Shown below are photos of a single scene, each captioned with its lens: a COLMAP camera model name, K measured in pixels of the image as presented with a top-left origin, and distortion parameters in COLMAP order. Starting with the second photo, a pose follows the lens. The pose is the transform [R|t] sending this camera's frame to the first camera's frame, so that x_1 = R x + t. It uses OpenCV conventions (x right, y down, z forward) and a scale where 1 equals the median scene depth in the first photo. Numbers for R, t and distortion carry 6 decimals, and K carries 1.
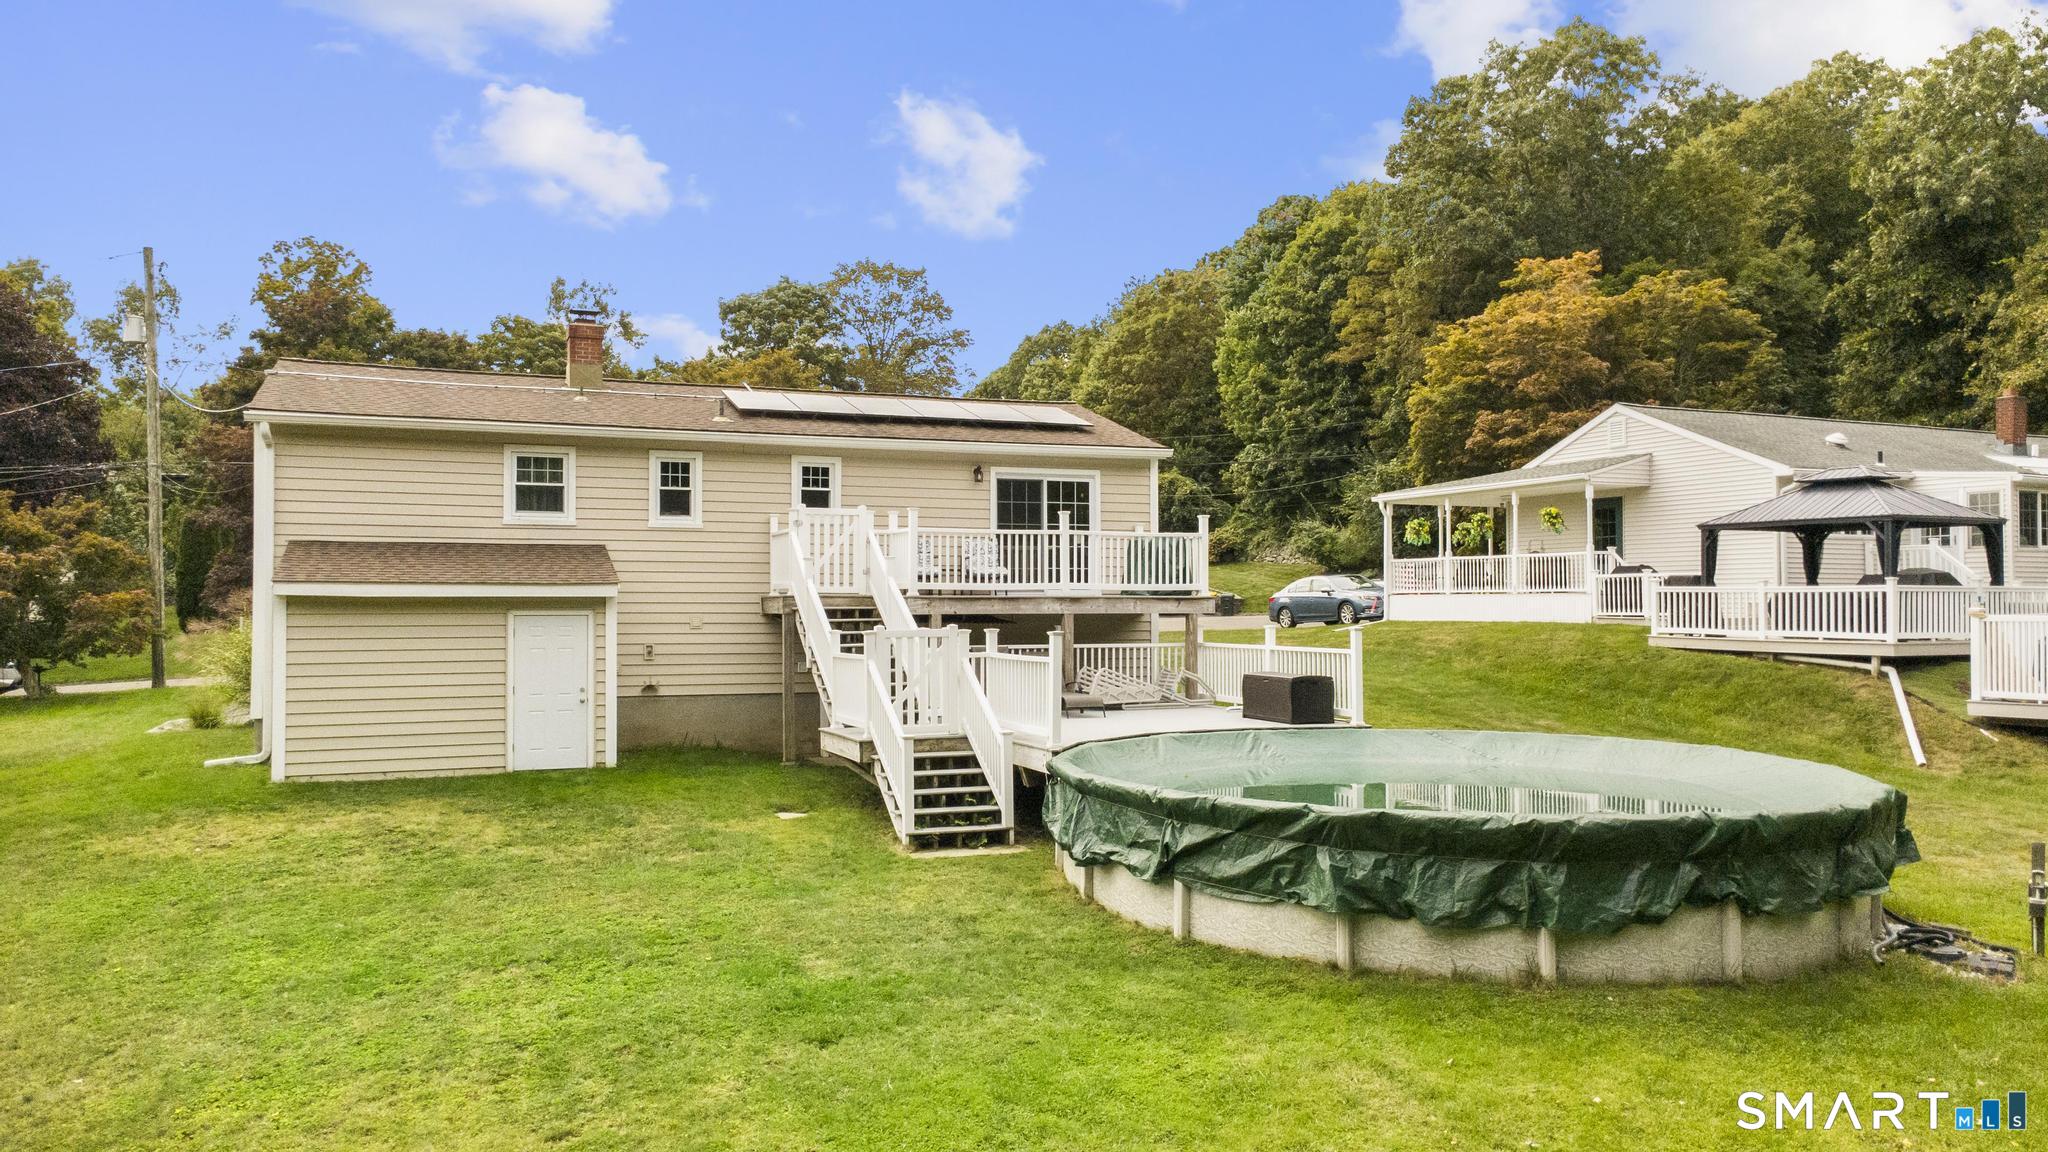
lens RADIAL K [[1431.1, 0, 1019.8], [0, 1431.1, 574.8], [0, 0, 1]] dist [0.018313, -0.002717]
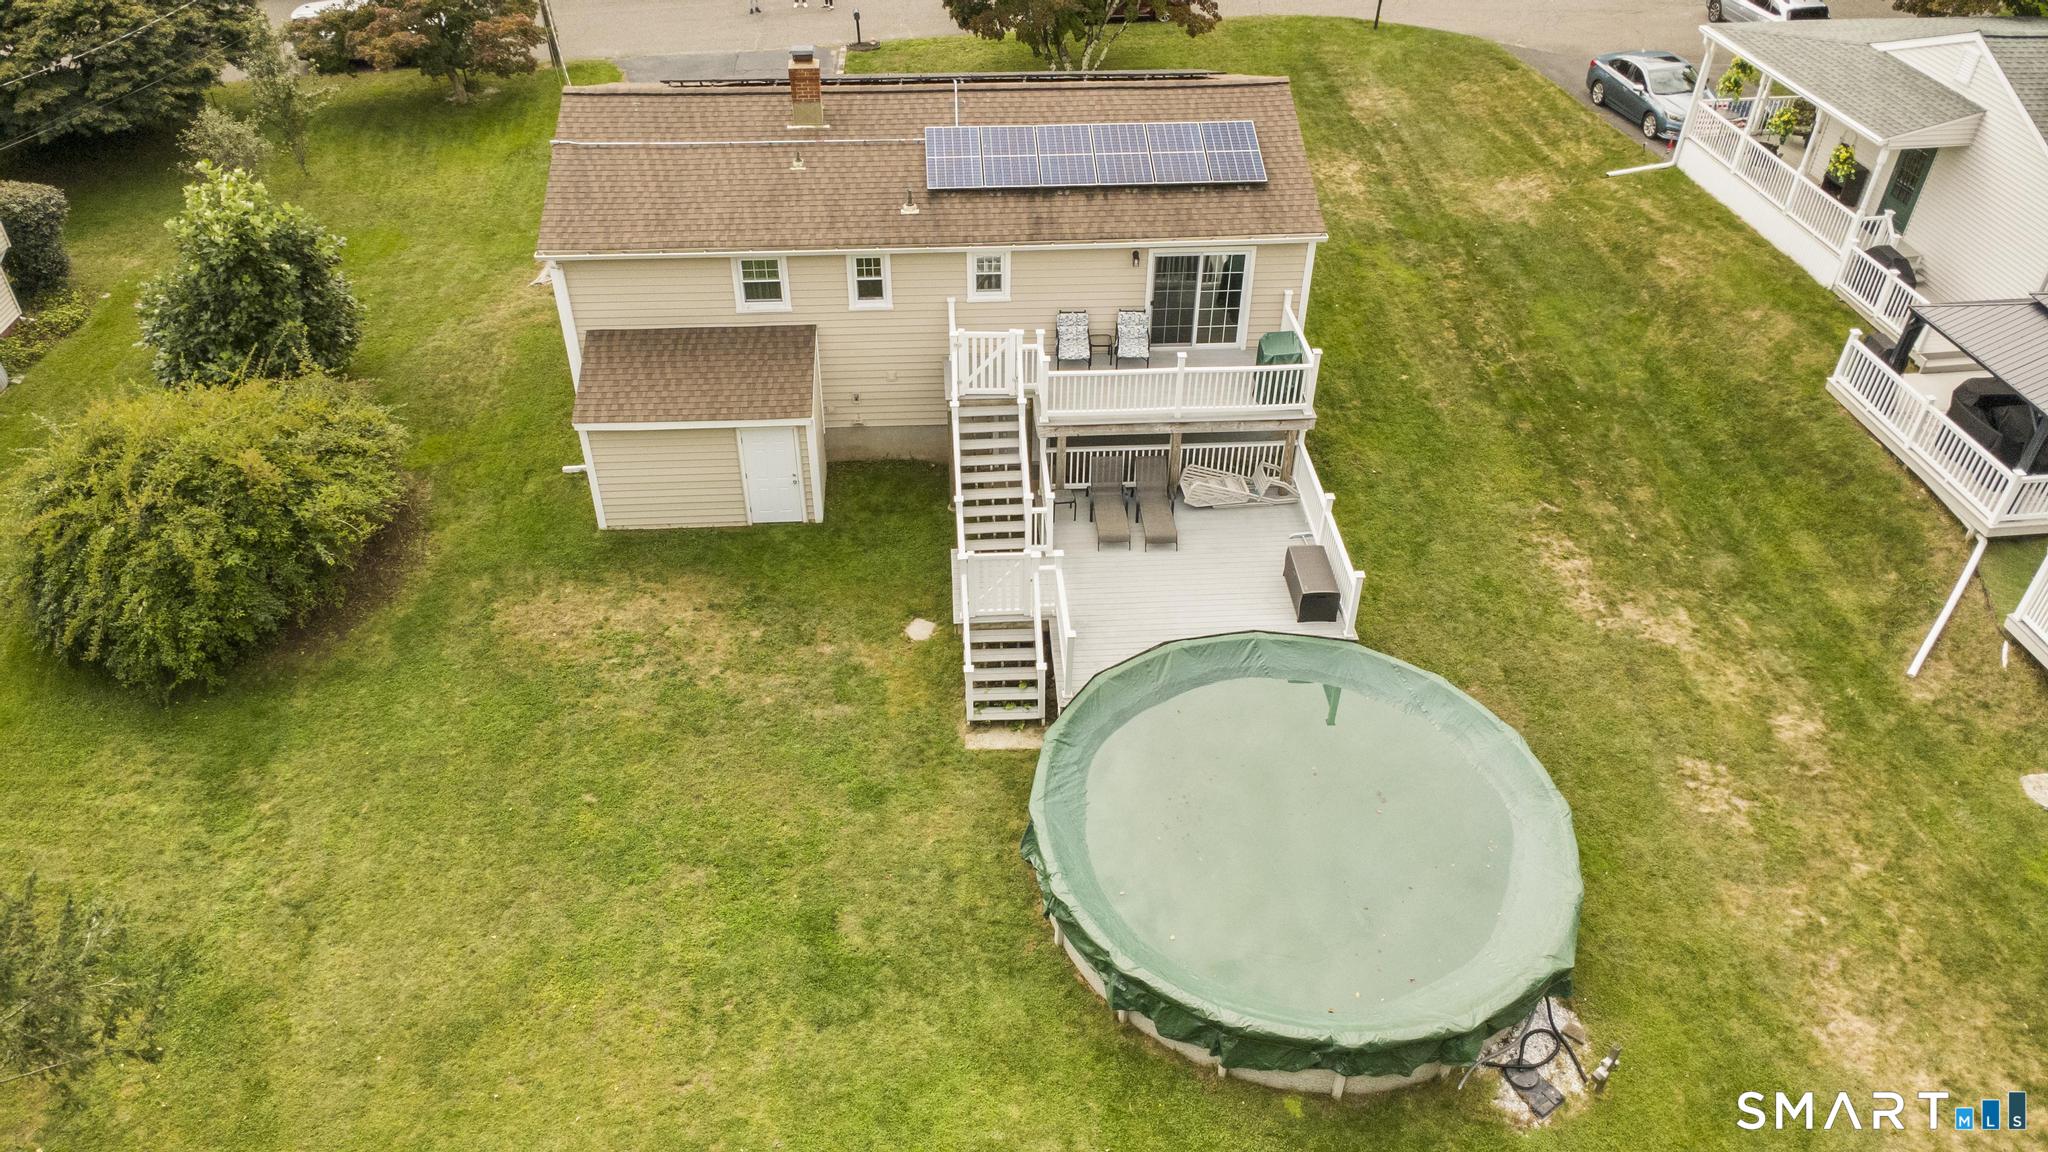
lens RADIAL K [[1422.2, 0, 1013.8], [0, 1422.2, 579.5], [0, 0, 1]] dist [0.027158, -0.043392]
pose [[0.951637, 0.200456, -0.232820, 0.207589], [-0.004922, 0.767663, 0.640834, -0.648165], [0.307187, -0.608695, 0.731523, 0.013383]]
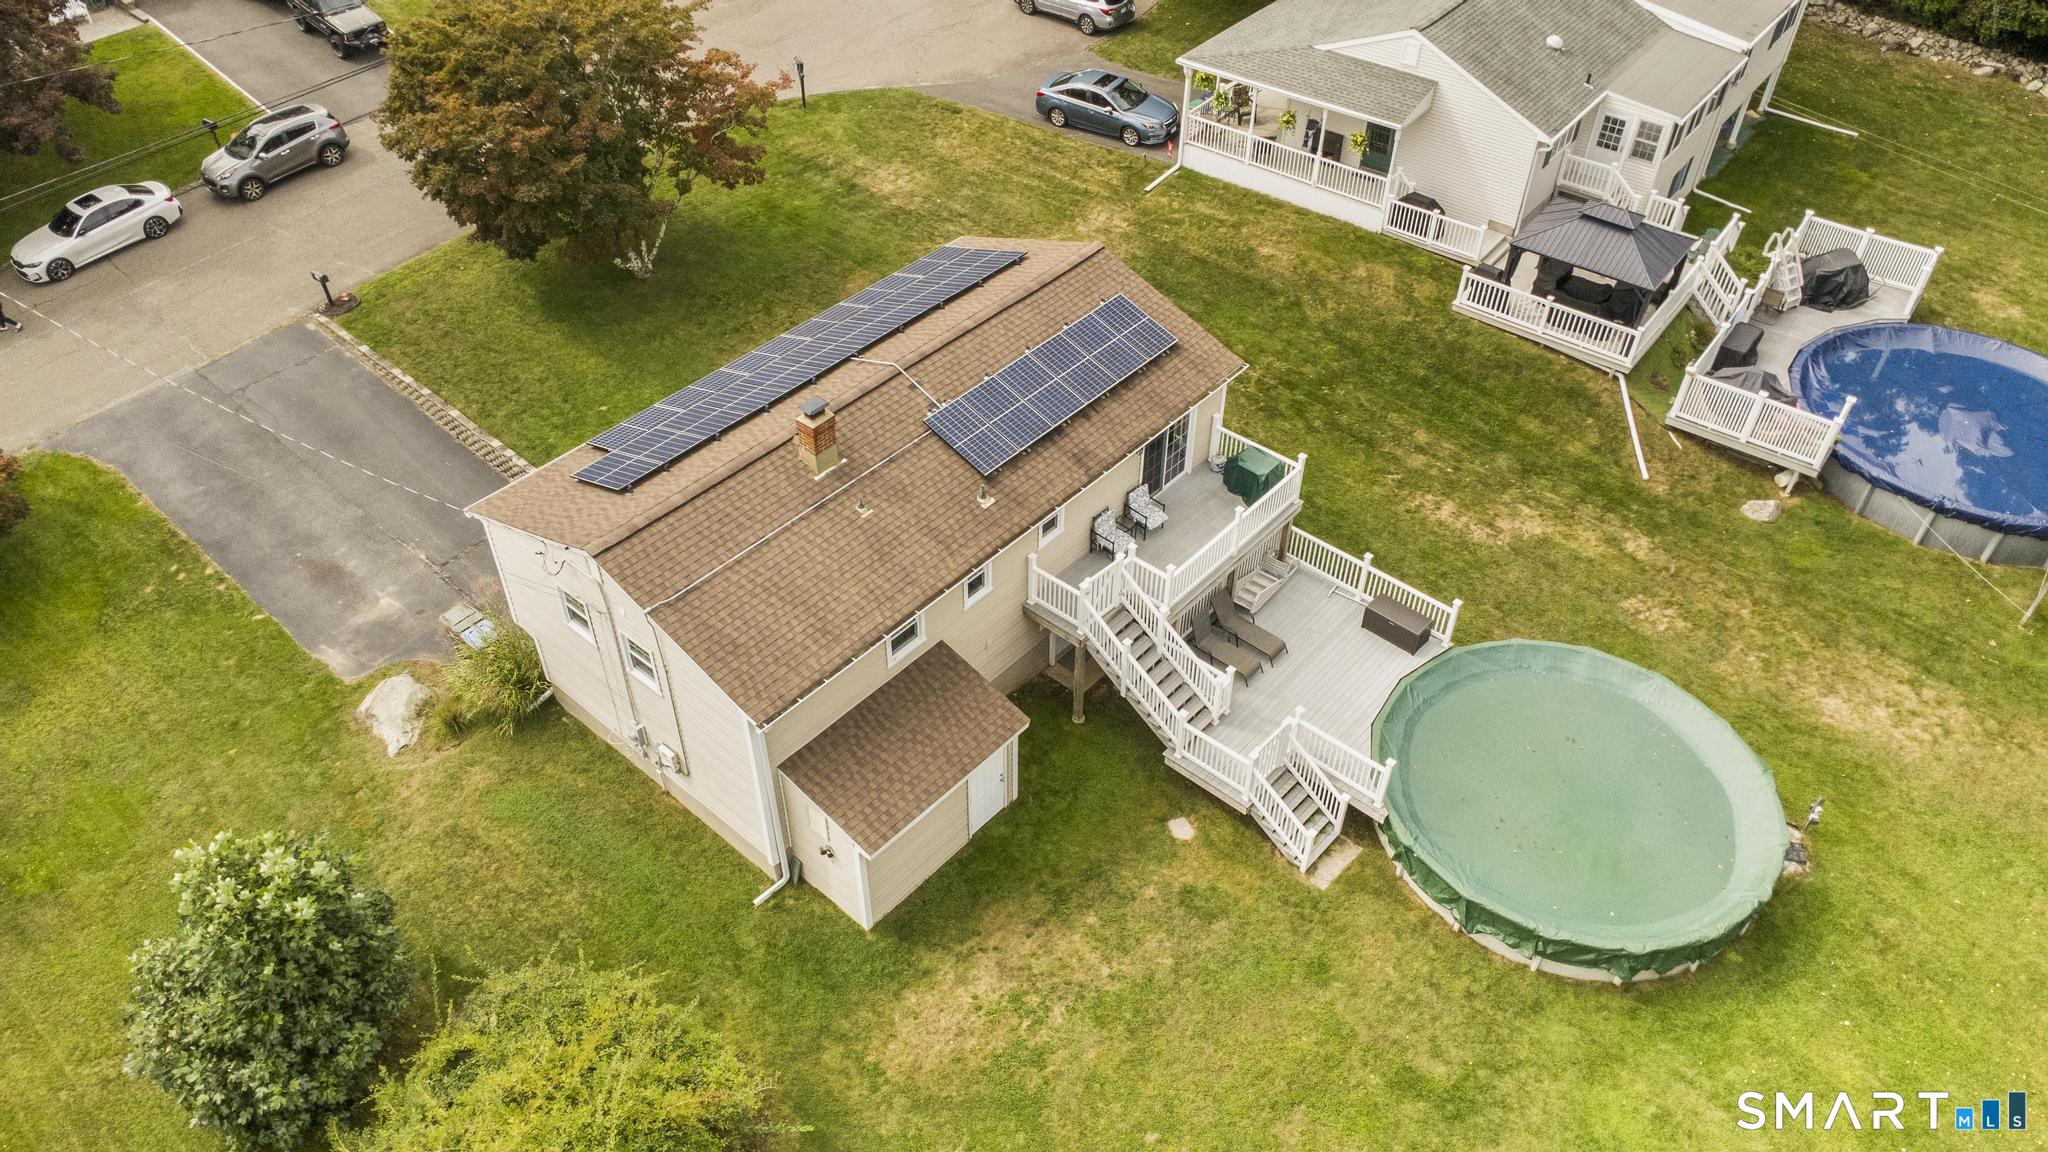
lens RADIAL K [[1431.1, 0, 1019.8], [0, 1431.1, 574.8], [0, 0, 1]] dist [0.018313, -0.002717]
pose [[0.890271, -0.300410, 0.342302, -0.654544], [-0.019453, 0.725832, 0.687597, -0.950501], [-0.455015, -0.618806, 0.640344, 0.185433]]
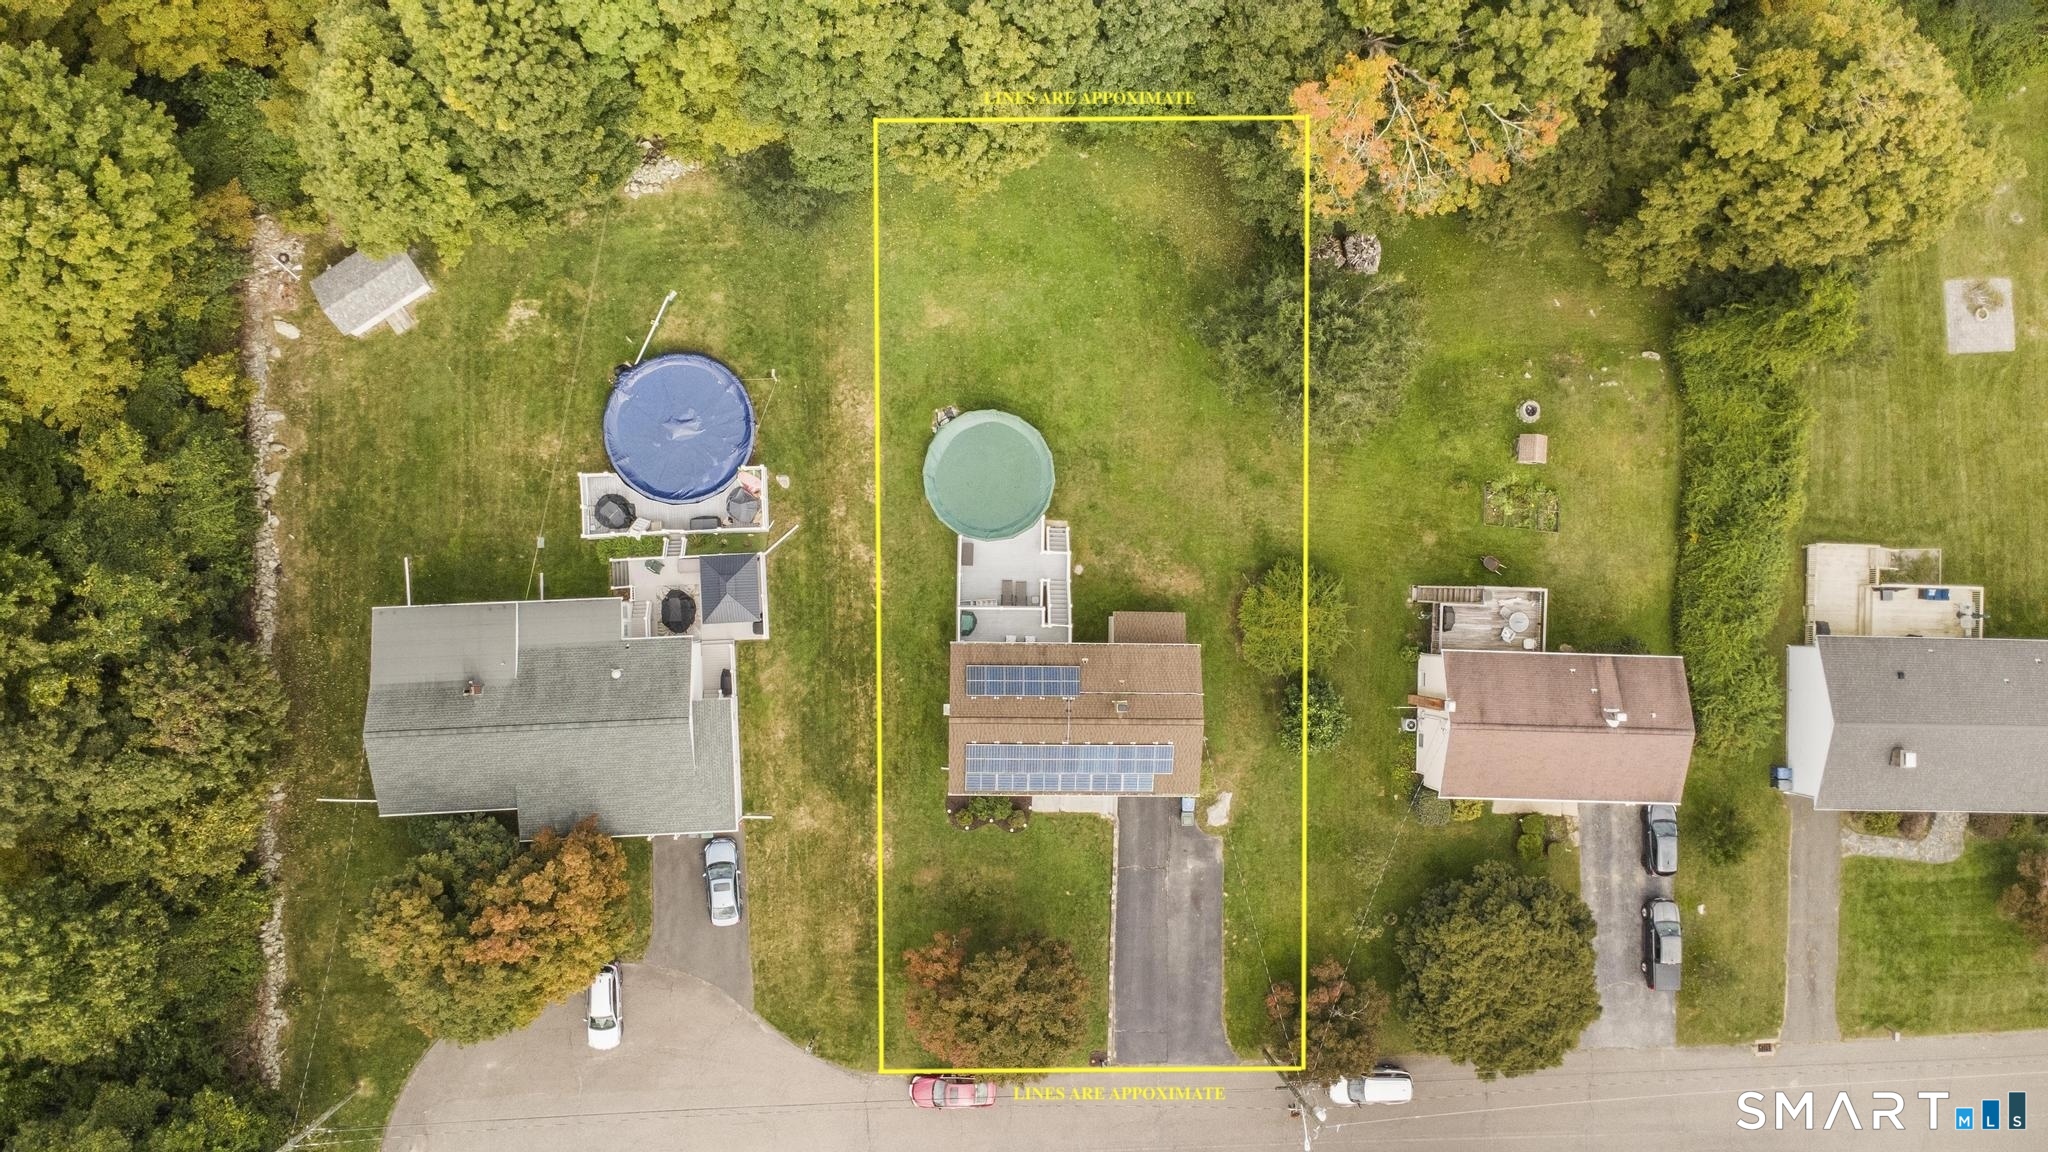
lens RADIAL K [[1431.1, 0, 1019.8], [0, 1431.1, 574.8], [0, 0, 1]] dist [0.018313, -0.002717]
pose [[-0.922797, -0.383813, -0.033670, 0.148804], [-0.054673, 0.043941, 0.997537, -3.864276], [-0.381388, 0.922365, -0.061532, 1.152964]]
